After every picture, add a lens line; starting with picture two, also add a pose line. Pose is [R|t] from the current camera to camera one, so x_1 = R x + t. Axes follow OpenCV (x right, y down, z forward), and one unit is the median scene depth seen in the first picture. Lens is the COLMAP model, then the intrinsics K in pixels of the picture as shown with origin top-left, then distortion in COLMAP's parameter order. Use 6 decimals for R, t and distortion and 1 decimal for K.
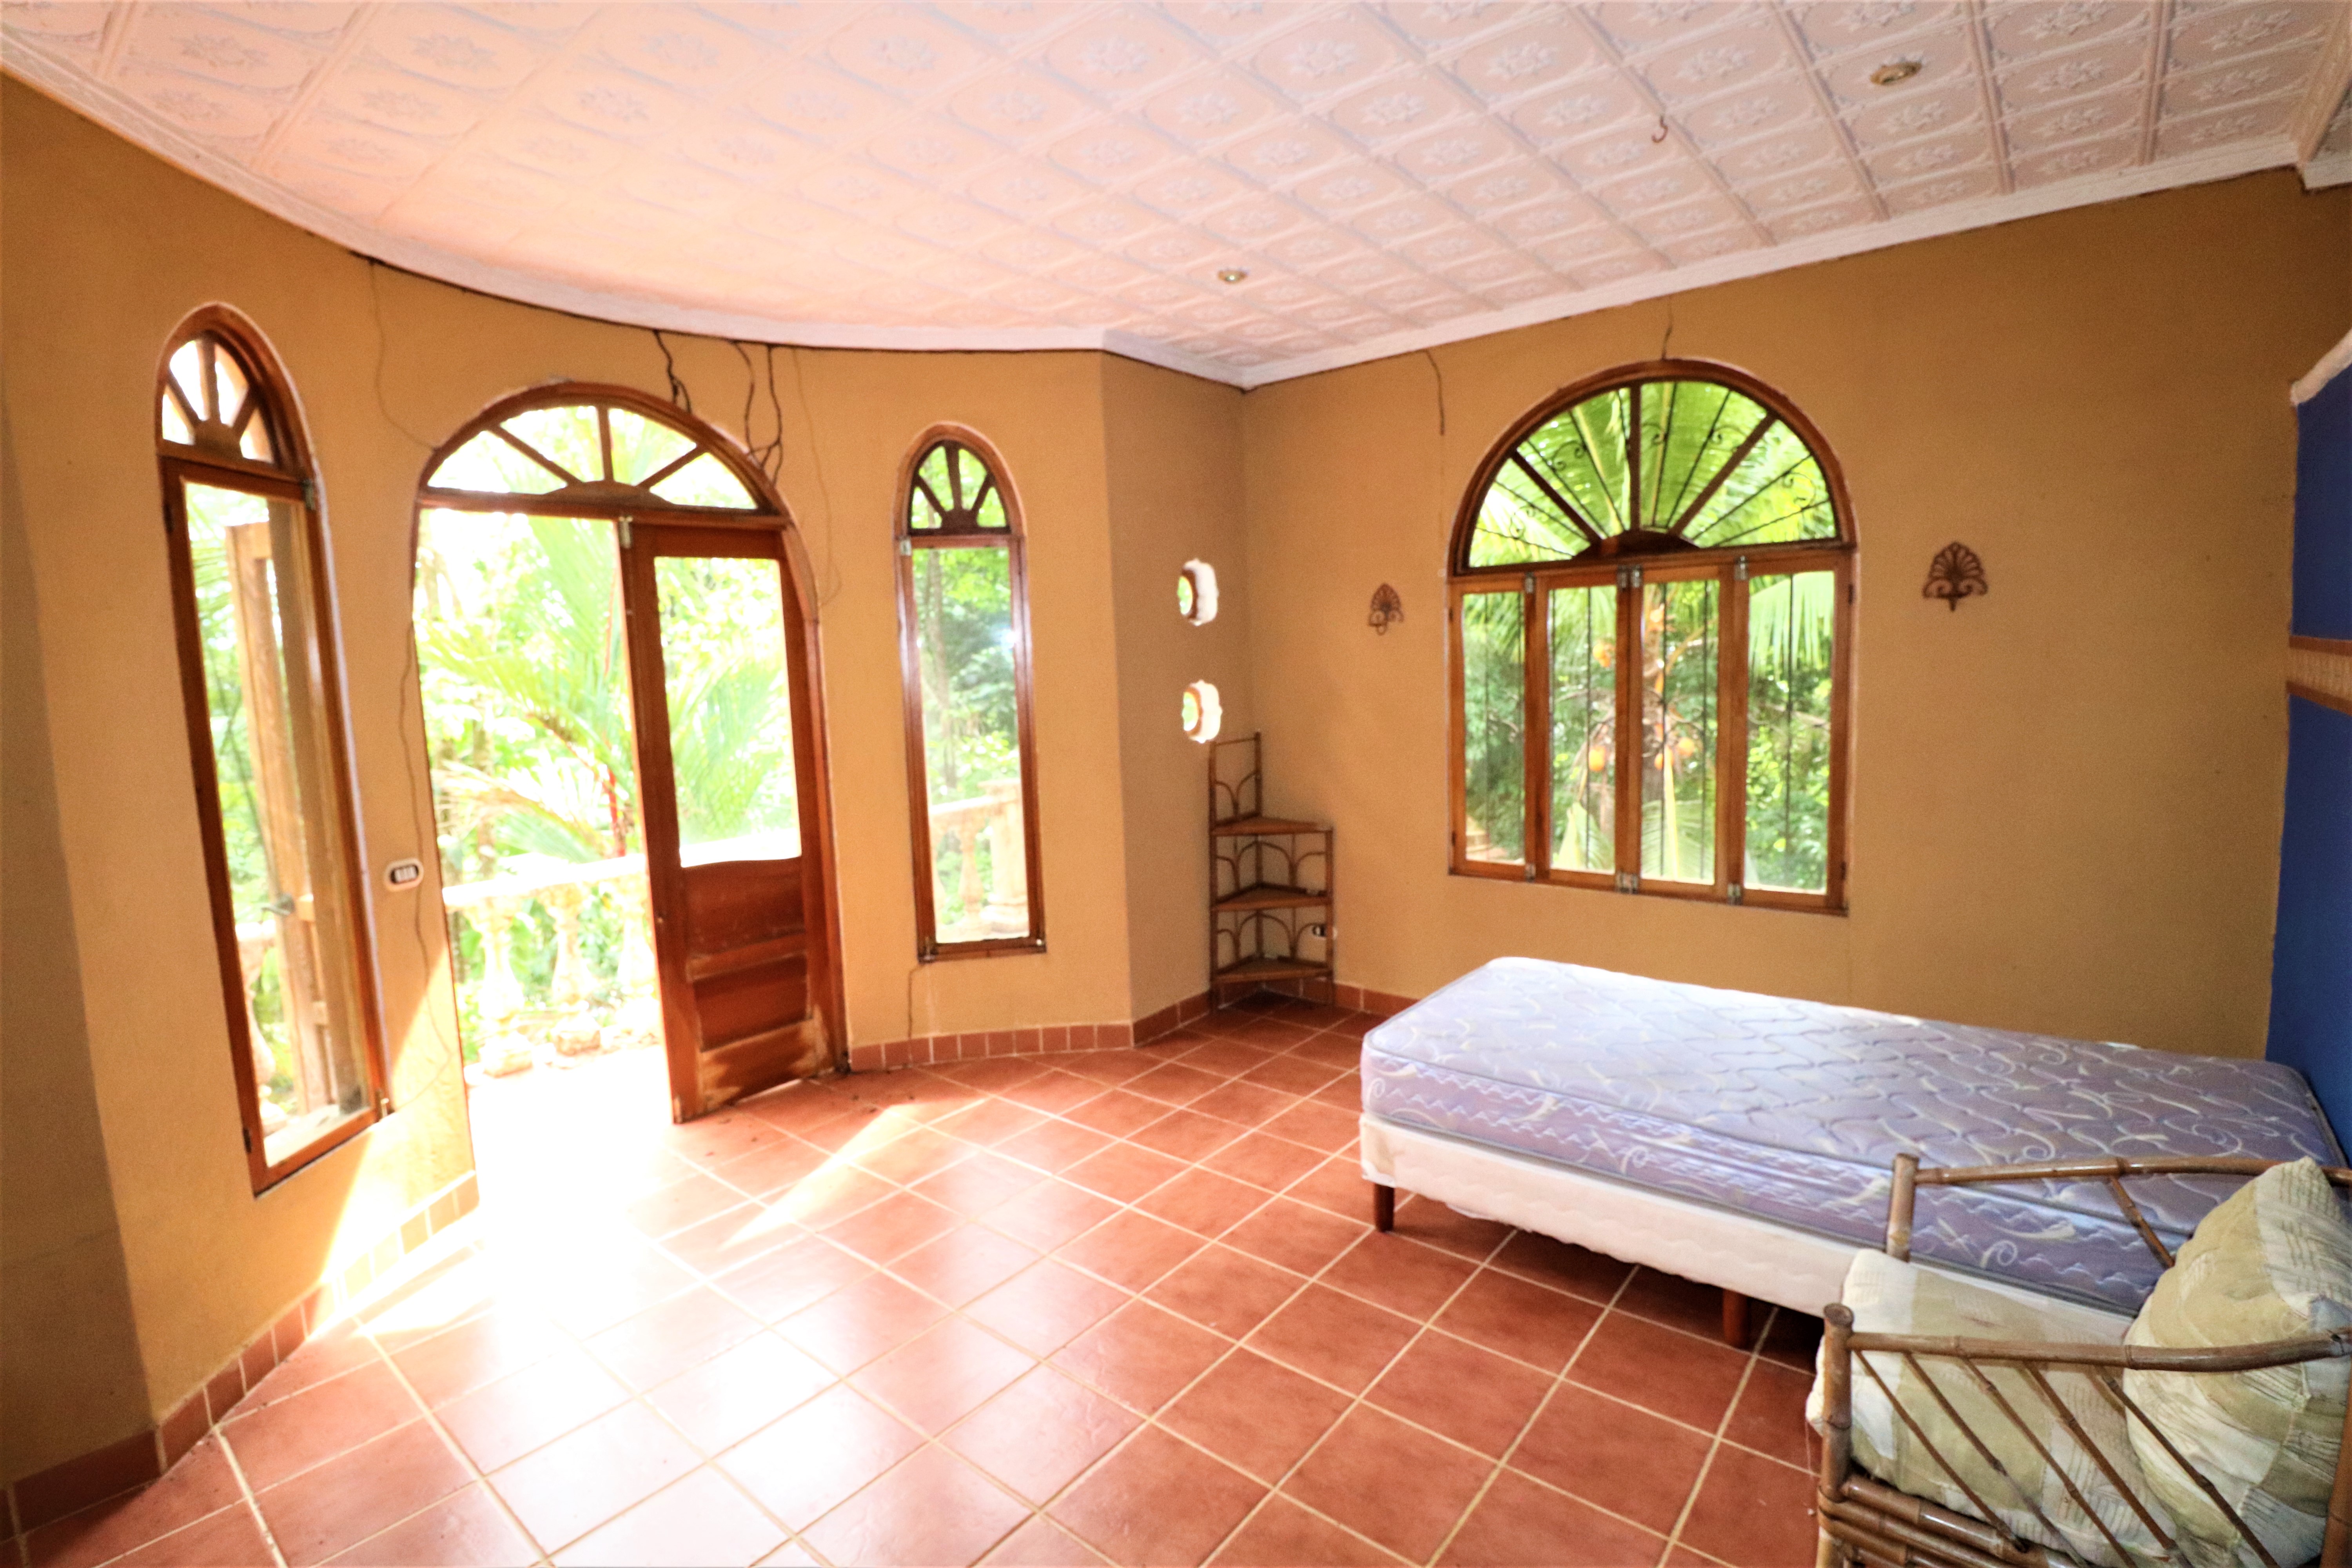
lens RADIAL K [[1089.1, 0, 1172.0], [0, 1089.1, 762.8], [0, 0, 1]] dist [0.004013, -0.014456]
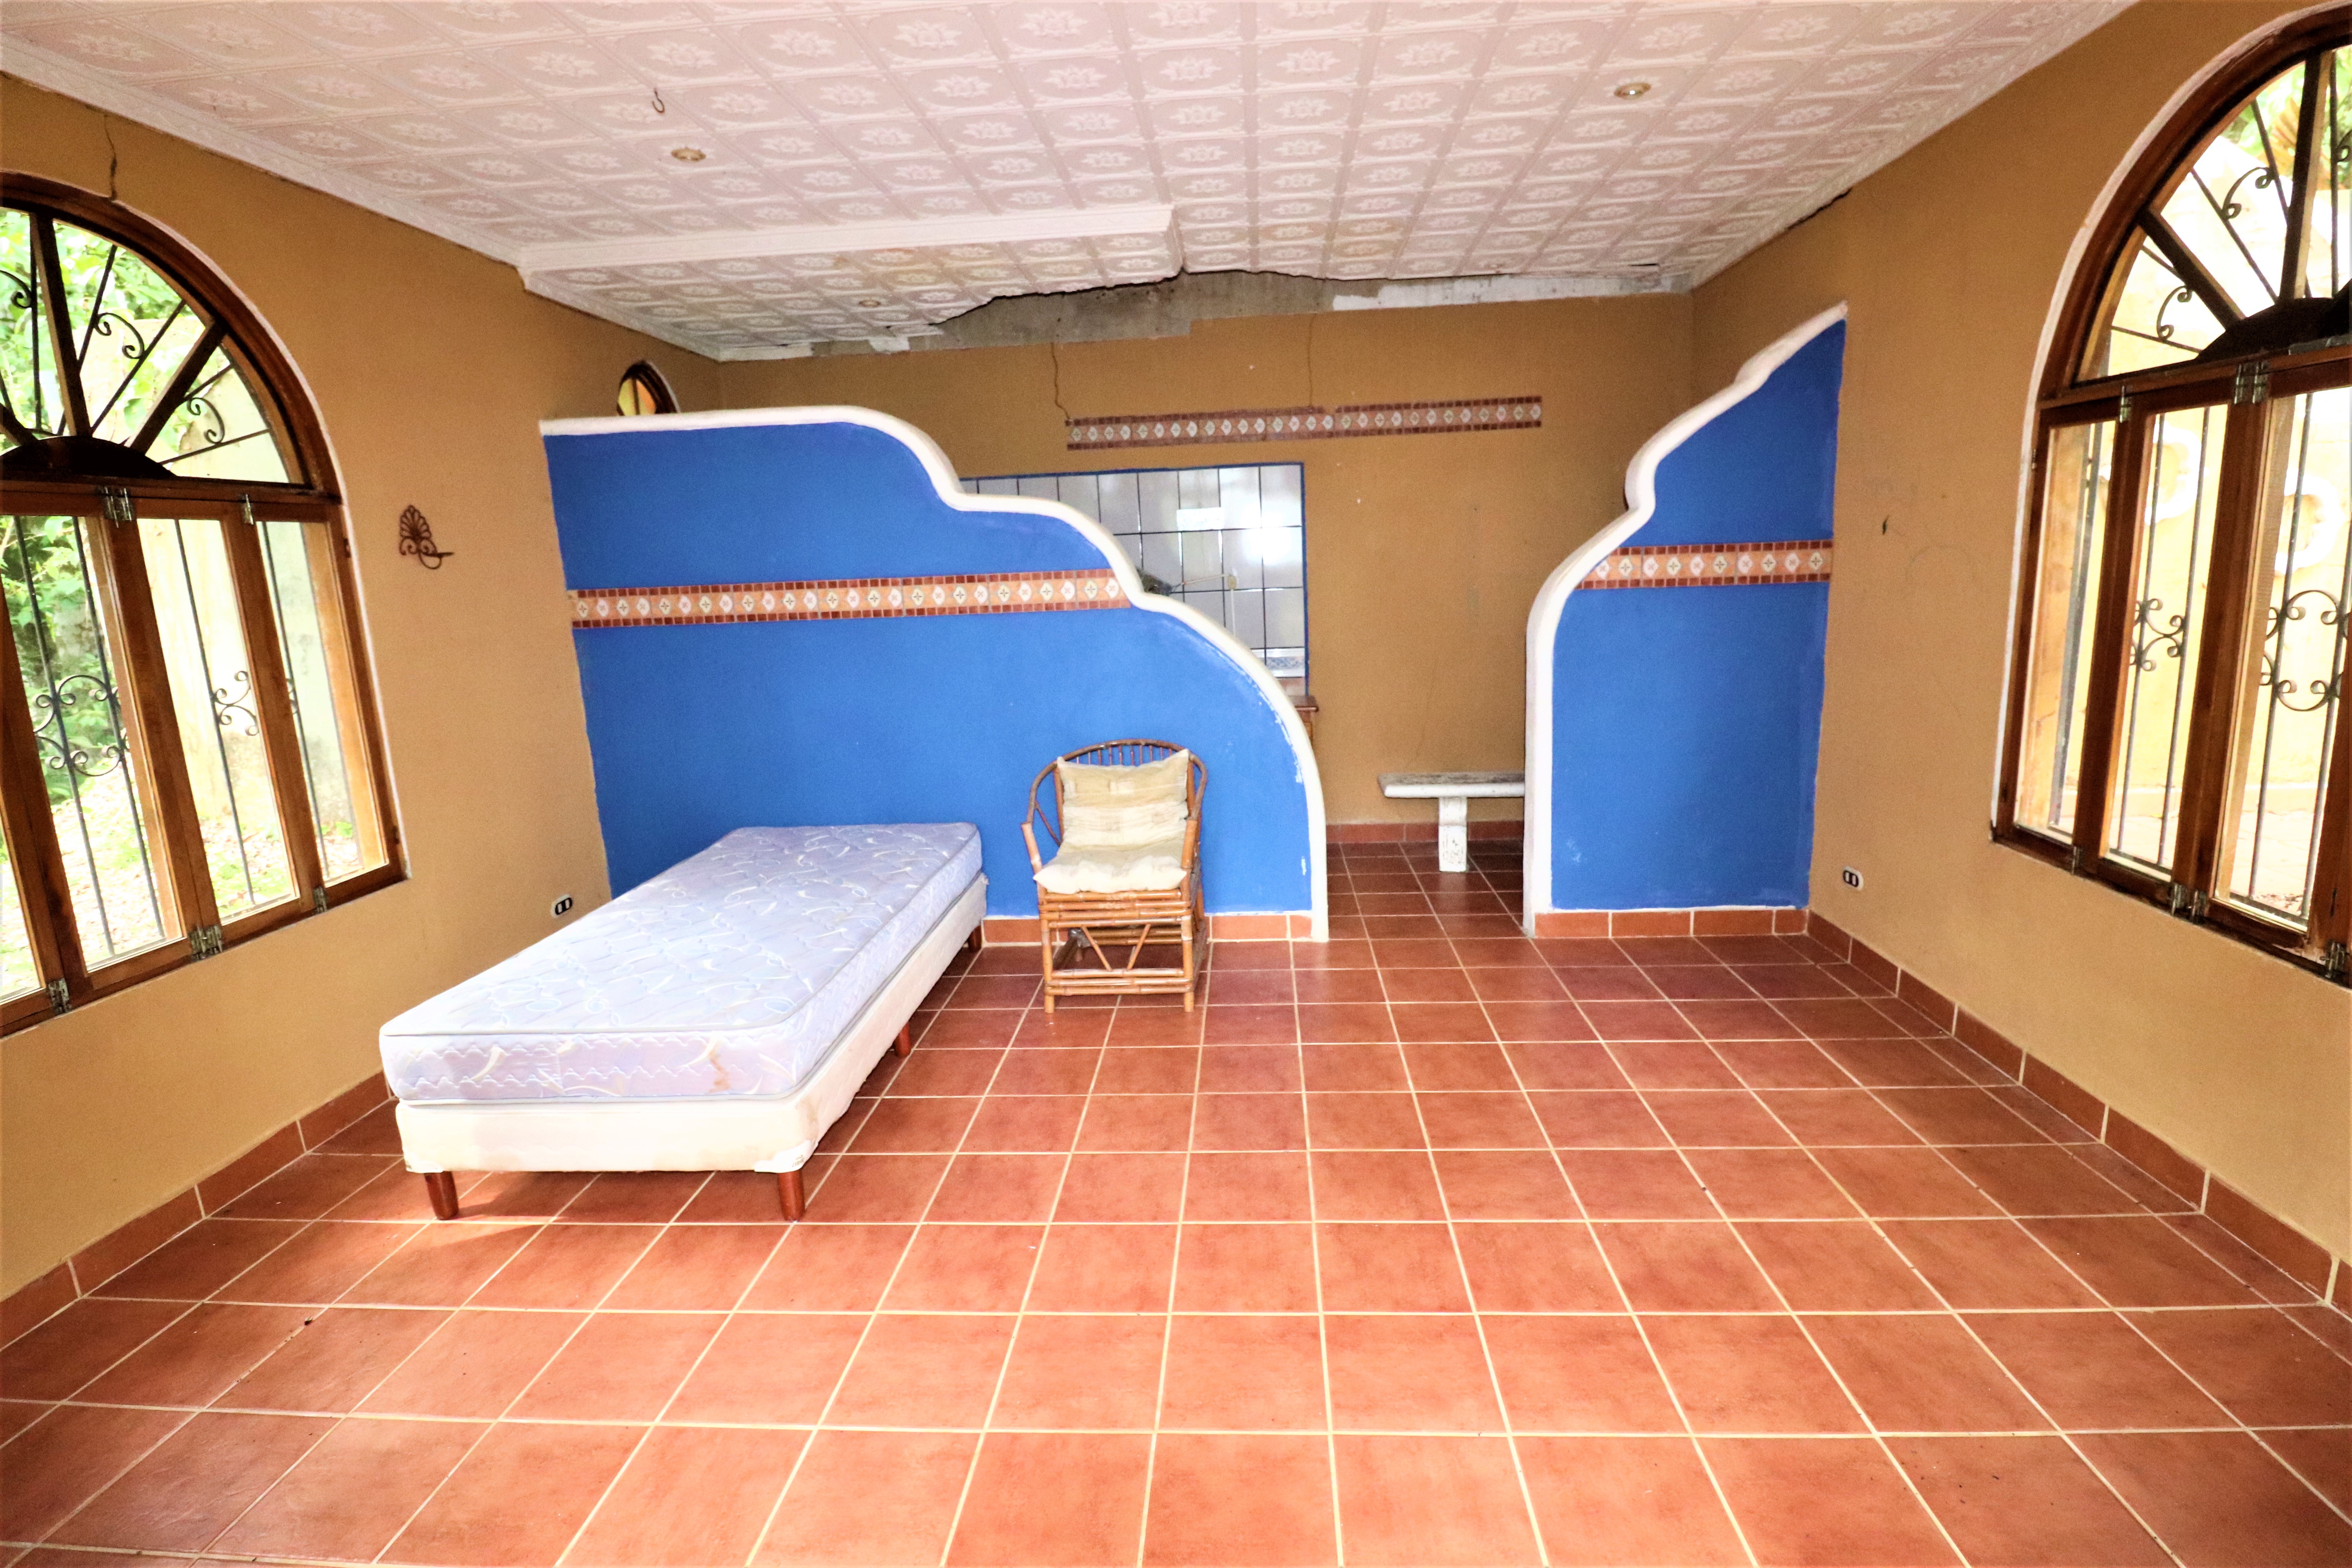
lens RADIAL K [[1089.1, 0, 1172.0], [0, 1089.1, 762.8], [0, 0, 1]] dist [0.004013, -0.014456]
pose [[-0.567034, -0.089367, 0.818832, -0.580491], [0.147476, 0.967019, 0.207666, -0.064005], [-0.810385, 0.238512, -0.535153, 0.964541]]
